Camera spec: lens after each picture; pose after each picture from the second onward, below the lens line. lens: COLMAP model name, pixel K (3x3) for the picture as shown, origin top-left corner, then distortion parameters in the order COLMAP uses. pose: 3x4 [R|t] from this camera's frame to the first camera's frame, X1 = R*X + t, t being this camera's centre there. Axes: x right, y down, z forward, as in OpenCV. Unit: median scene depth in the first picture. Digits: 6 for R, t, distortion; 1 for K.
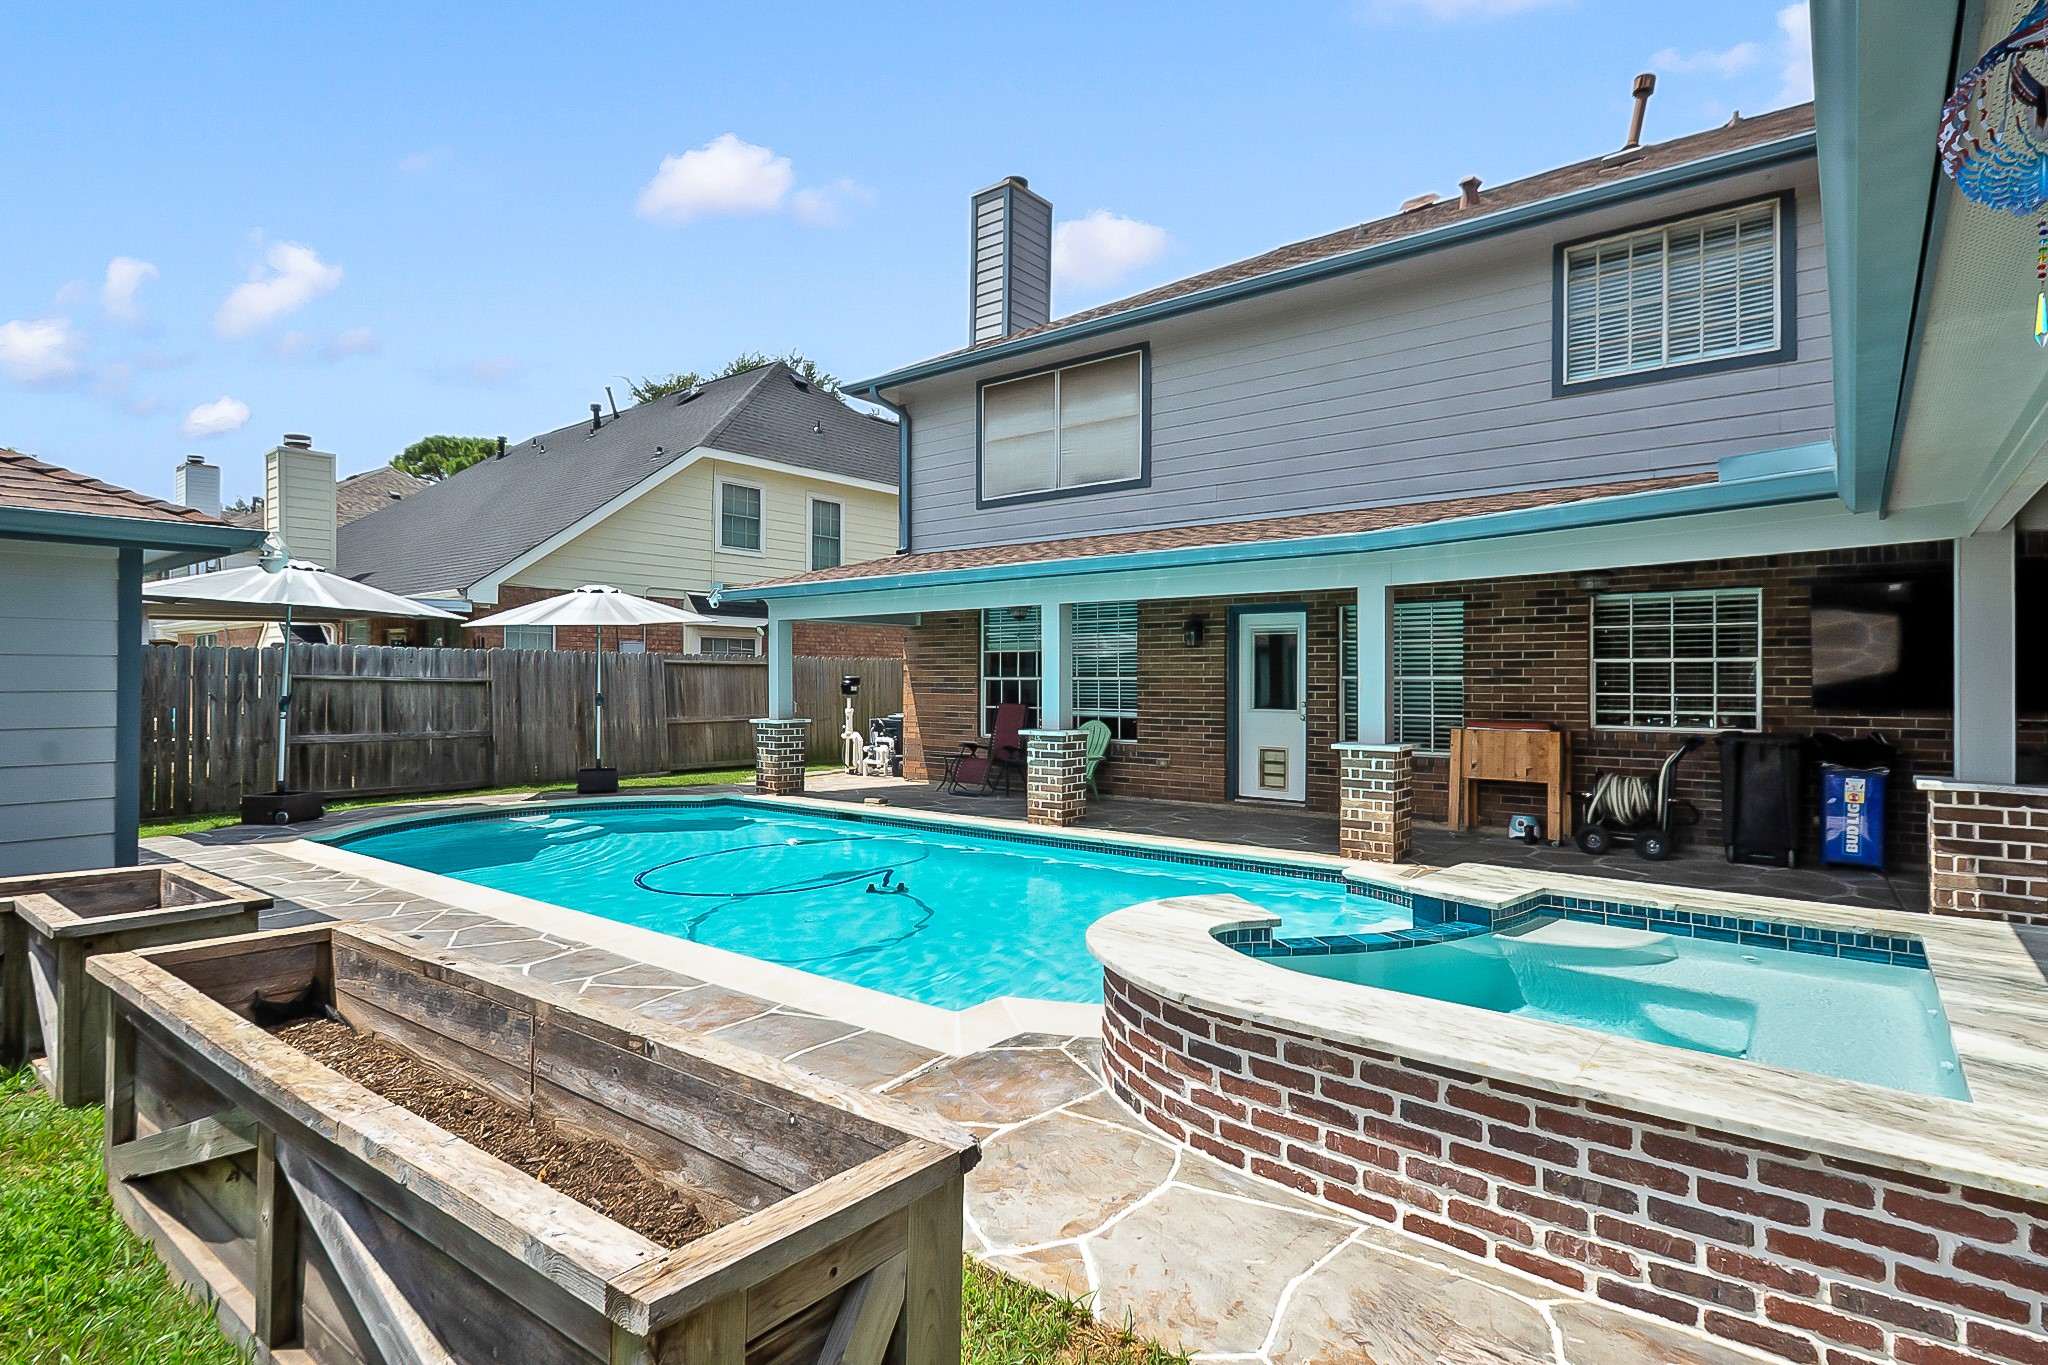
lens RADIAL K [[1024.7, 0, 1028.5], [0, 1024.7, 678.9], [0, 0, 1]] dist [0.018462, -0.000699]
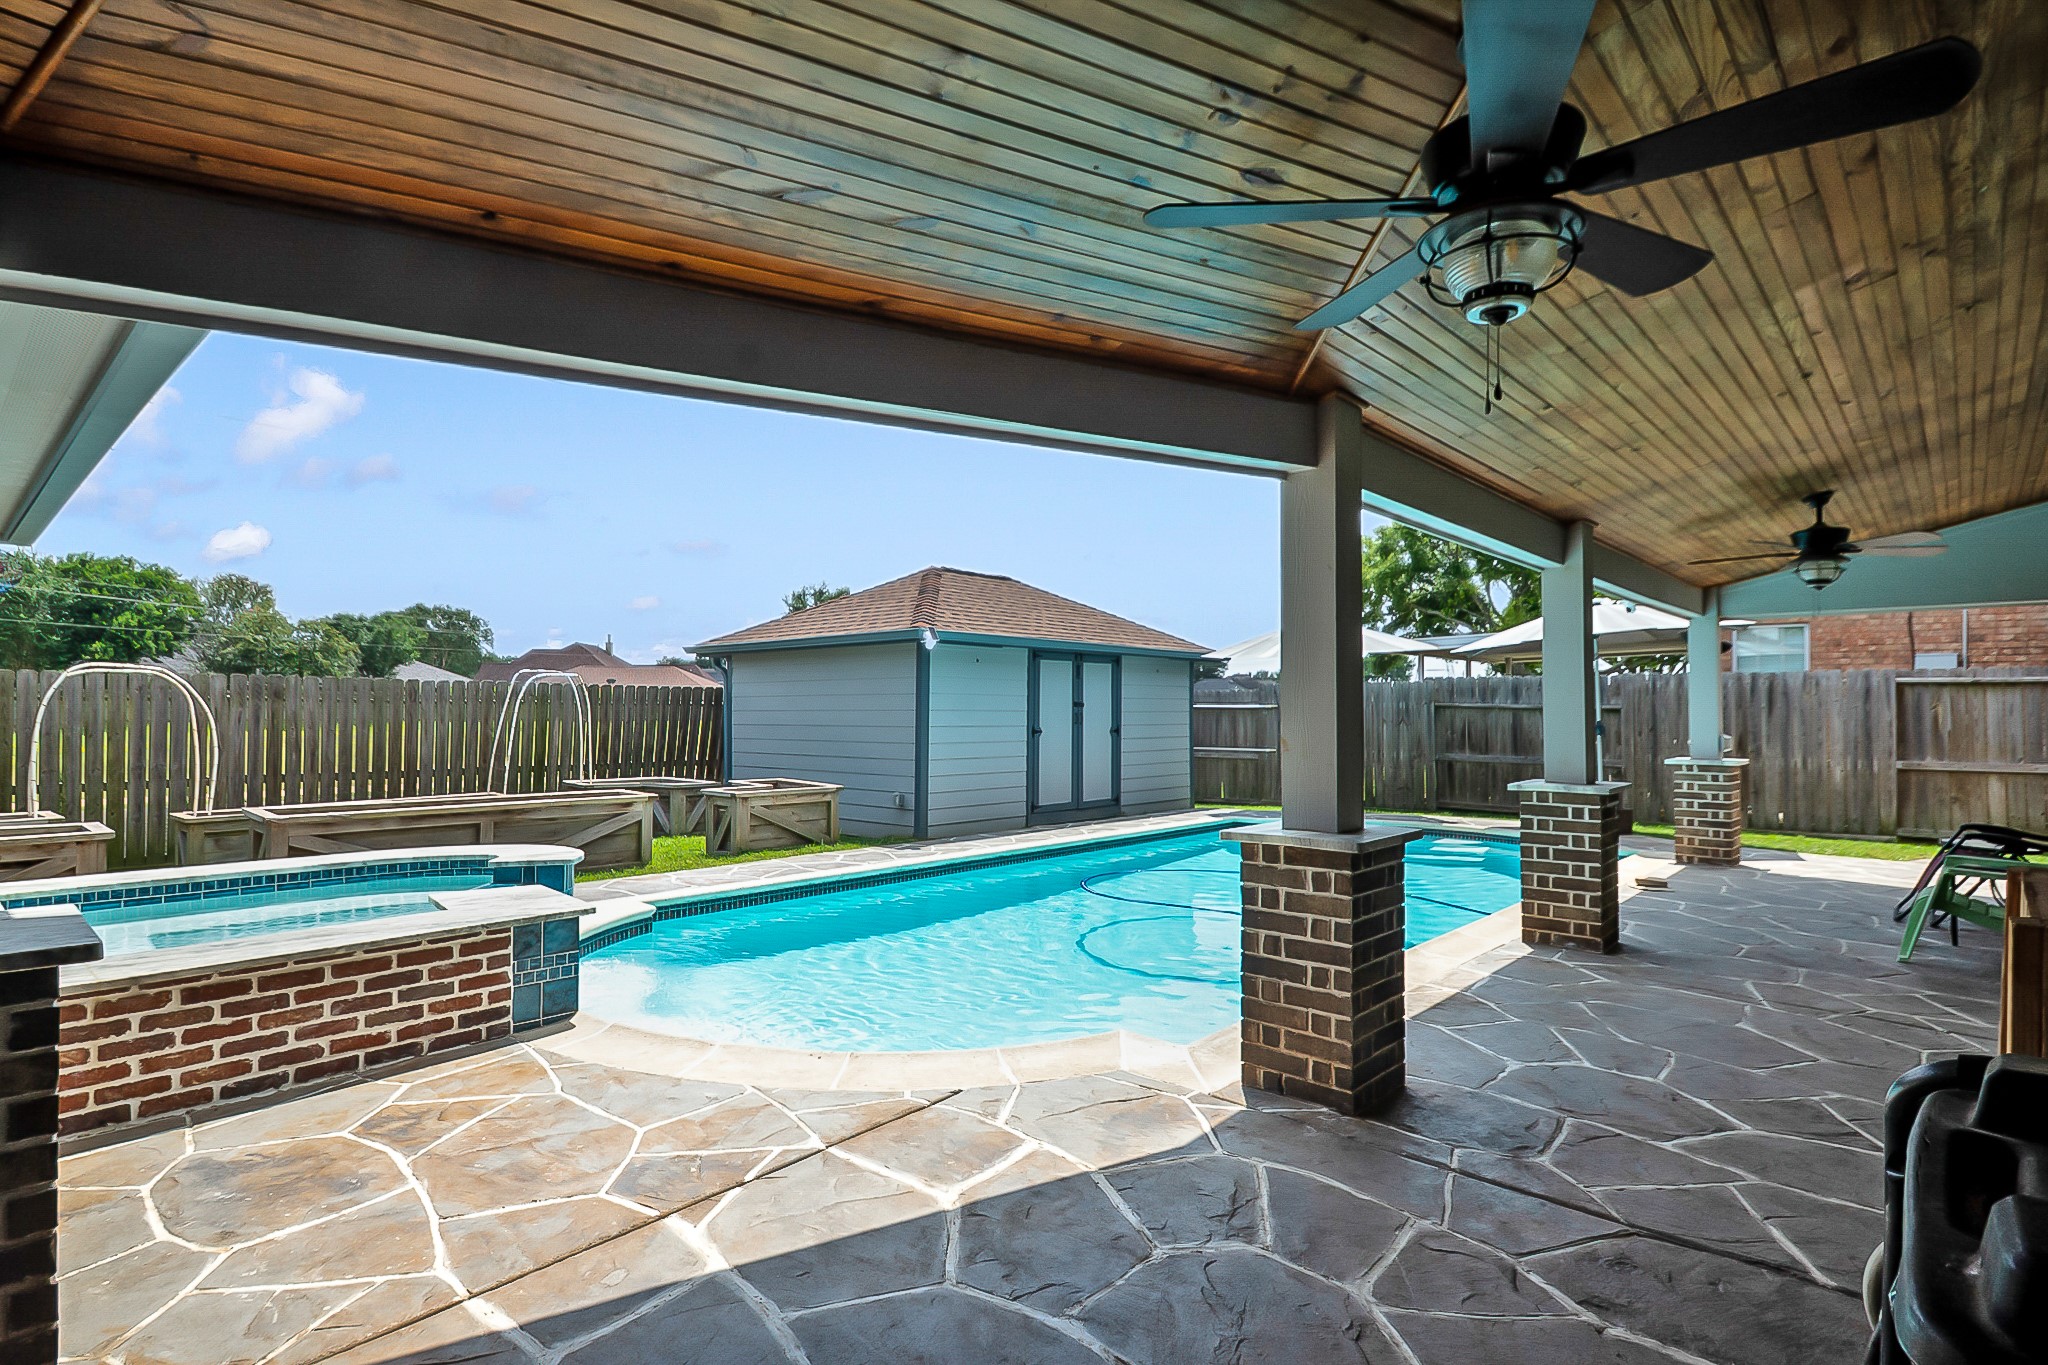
lens RADIAL K [[1013.8, 0, 1032.7], [0, 1013.8, 705.3], [0, 0, 1]] dist [0.054004, -0.028594]
pose [[-0.054737, -0.006911, -0.998477, 0.567689], [0.000004, 0.999976, -0.006922, 0.007156], [0.998501, -0.000383, -0.054736, 0.636160]]
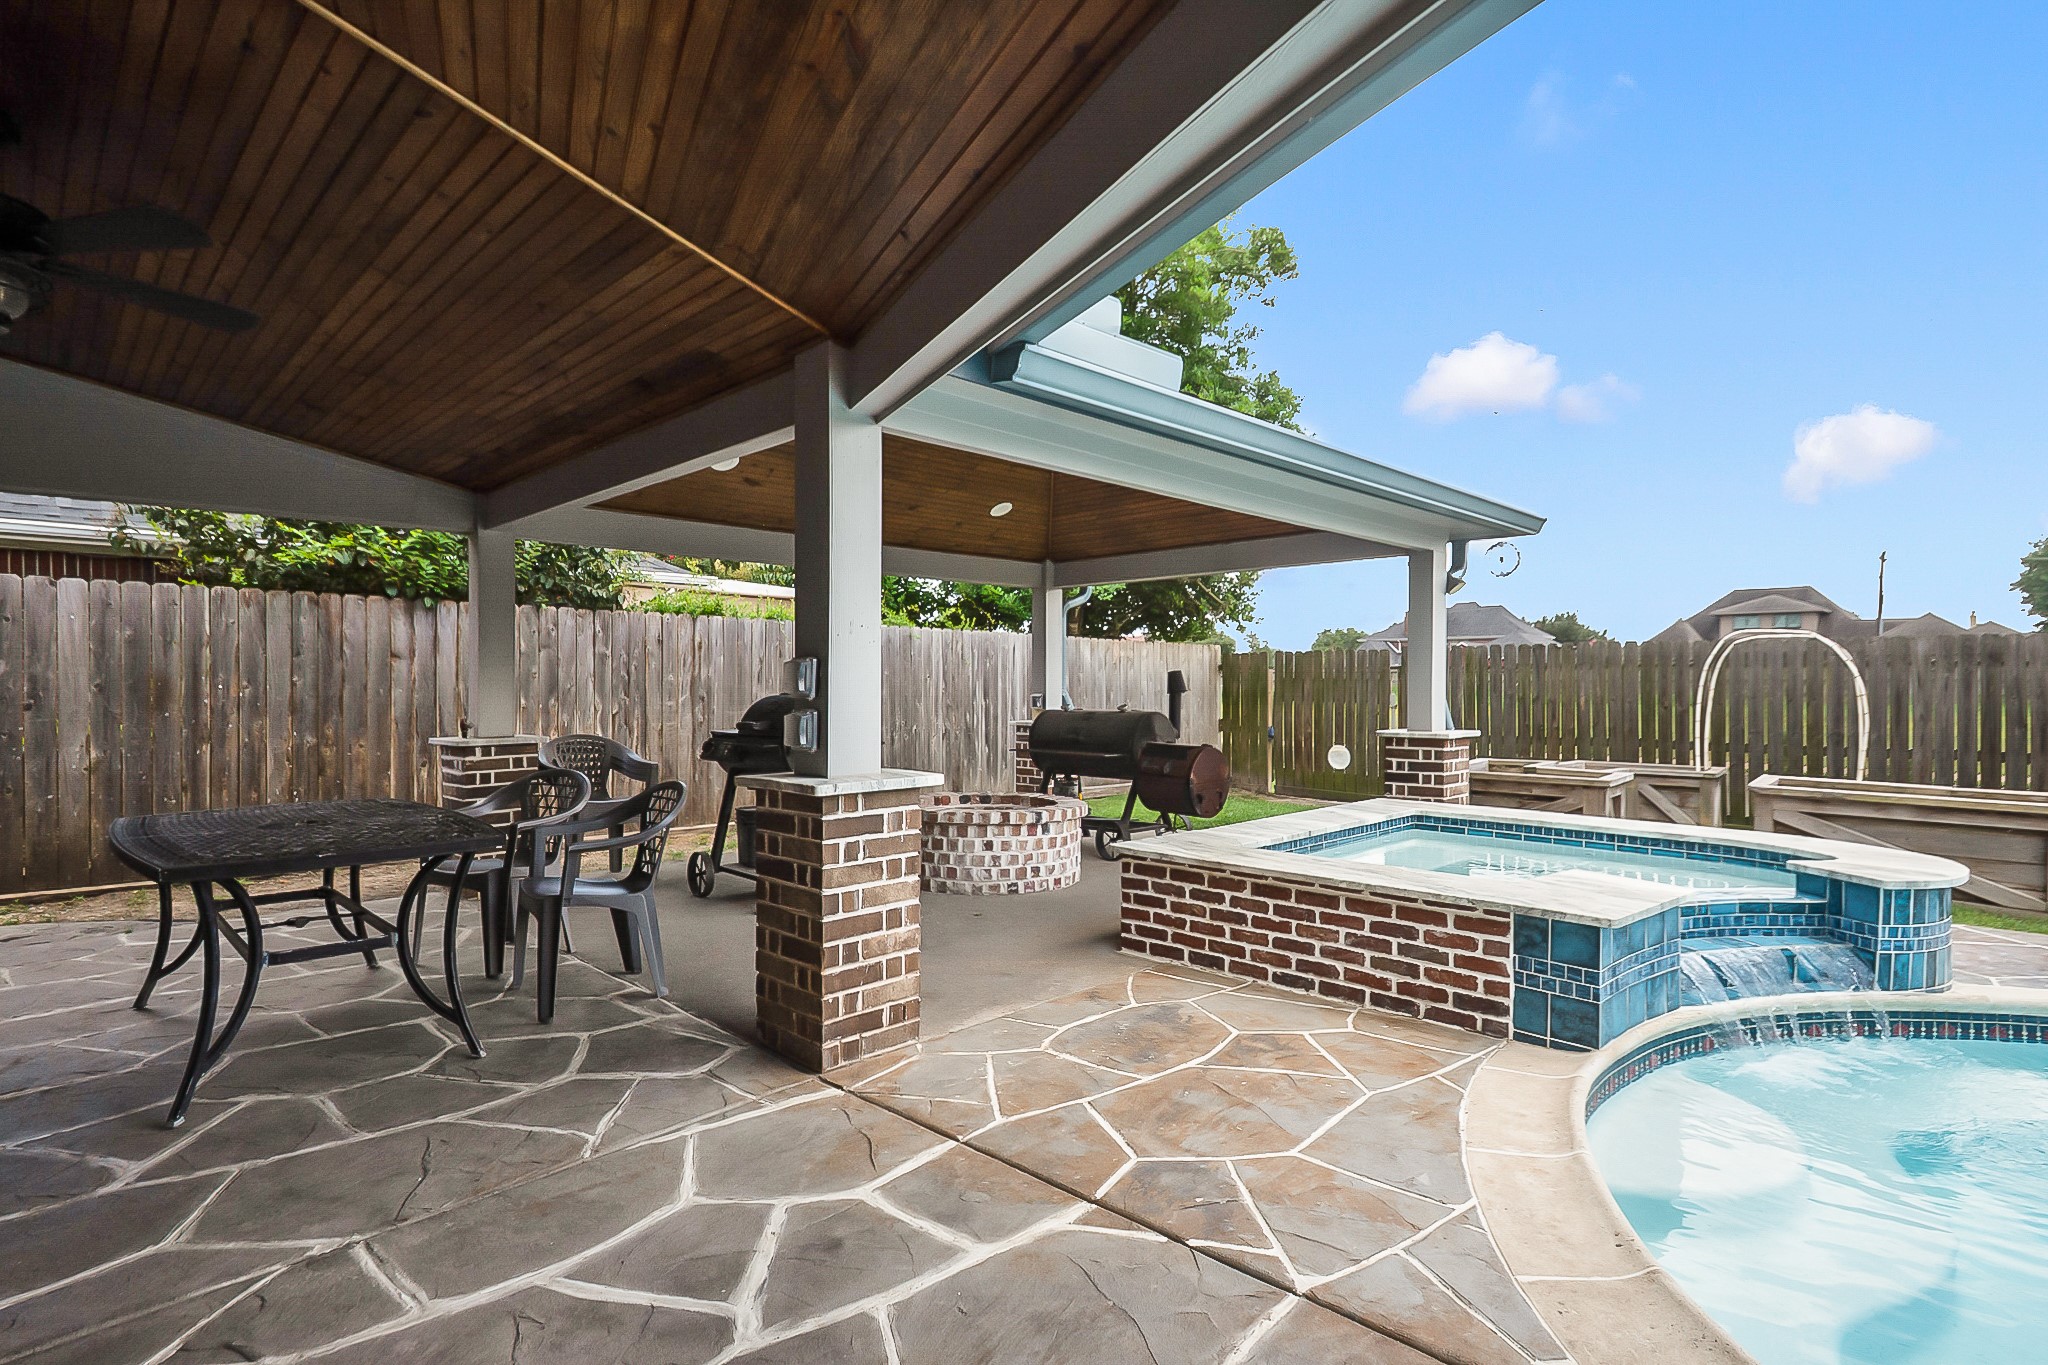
lens RADIAL K [[1024.7, 0, 1028.5], [0, 1024.7, 678.9], [0, 0, 1]] dist [0.018462, -0.000699]
pose [[-0.994684, -0.002541, 0.102942, 0.330414], [-0.003256, 0.999972, -0.006776, 0.015524], [-0.102922, -0.007075, -0.994664, 0.751686]]
